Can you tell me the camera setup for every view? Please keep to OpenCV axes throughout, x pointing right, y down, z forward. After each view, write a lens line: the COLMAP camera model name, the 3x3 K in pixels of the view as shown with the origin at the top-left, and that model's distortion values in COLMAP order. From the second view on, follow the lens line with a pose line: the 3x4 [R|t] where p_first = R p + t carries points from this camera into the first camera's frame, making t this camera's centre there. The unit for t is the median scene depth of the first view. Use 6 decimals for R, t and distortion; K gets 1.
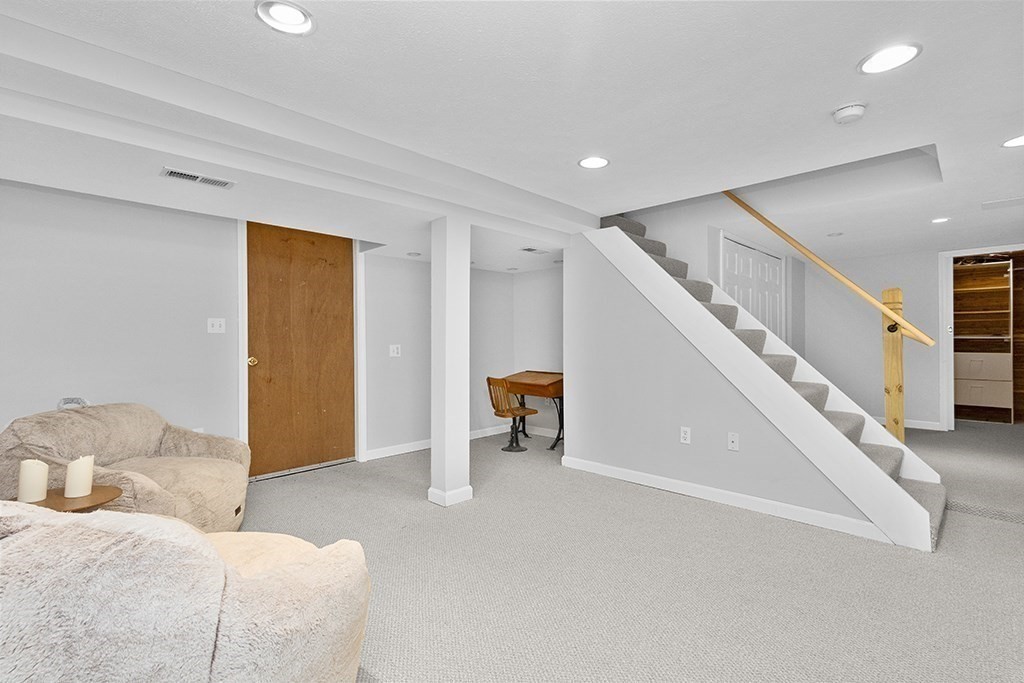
lens RADIAL K [[470.9, 0, 514.8], [0, 470.9, 336.3], [0, 0, 1]] dist [0.026723, -0.000830]
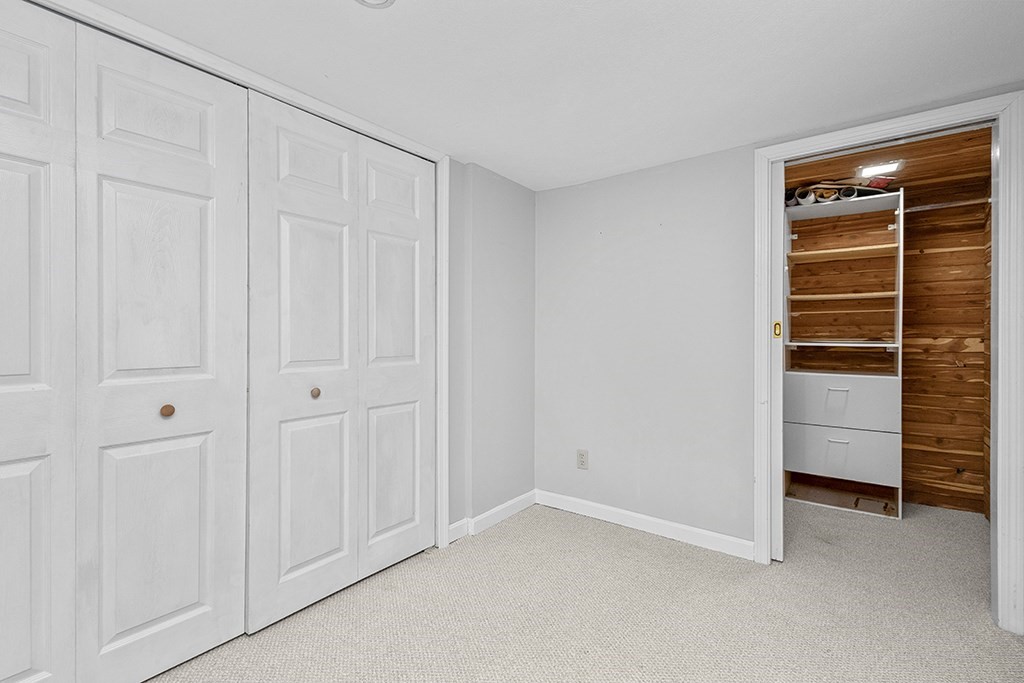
lens RADIAL K [[470.9, 0, 508.7], [0, 470.9, 342.0], [0, 0, 1]] dist [0.026723, -0.000830]
pose [[0.994262, 0.001622, 0.106958, 0.552871], [-0.002614, 0.999955, 0.009134, -0.004204], [-0.106938, -0.009361, 0.994222, 0.532010]]
